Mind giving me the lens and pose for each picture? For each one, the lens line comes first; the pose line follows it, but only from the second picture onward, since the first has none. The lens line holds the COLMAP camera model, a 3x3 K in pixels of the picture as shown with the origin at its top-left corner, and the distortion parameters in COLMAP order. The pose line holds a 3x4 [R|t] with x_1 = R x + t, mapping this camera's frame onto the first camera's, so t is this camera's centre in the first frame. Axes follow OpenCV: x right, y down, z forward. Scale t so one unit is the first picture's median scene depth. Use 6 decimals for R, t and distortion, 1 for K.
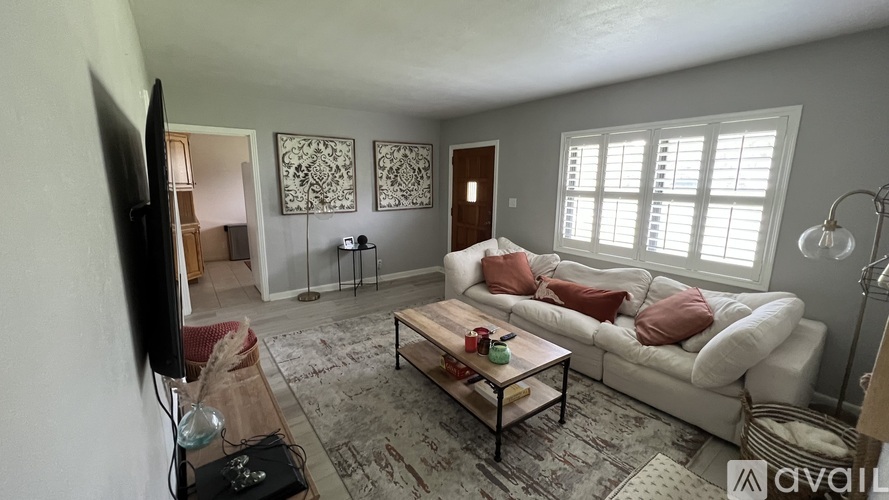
lens RADIAL K [[358.3, 0, 446.1], [0, 358.3, 247.8], [0, 0, 1]] dist [-0.000088, -0.000001]
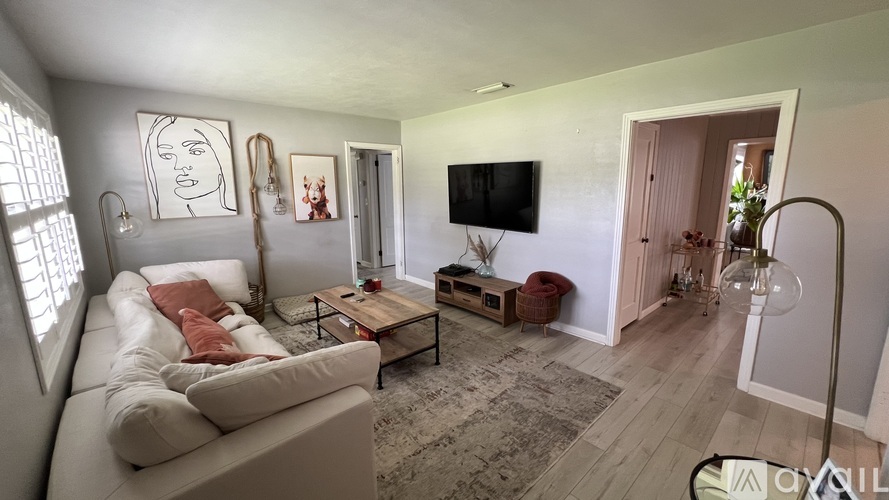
lens RADIAL K [[356.3, 0, 442.9], [0, 356.3, 249.6], [0, 0, 1]] dist [-0.000045, 0.000000]
pose [[-0.995390, 0.017016, -0.094393, -0.060831], [-0.018571, 0.931321, 0.363726, -0.371651], [0.094099, 0.363802, -0.926711, 1.949026]]
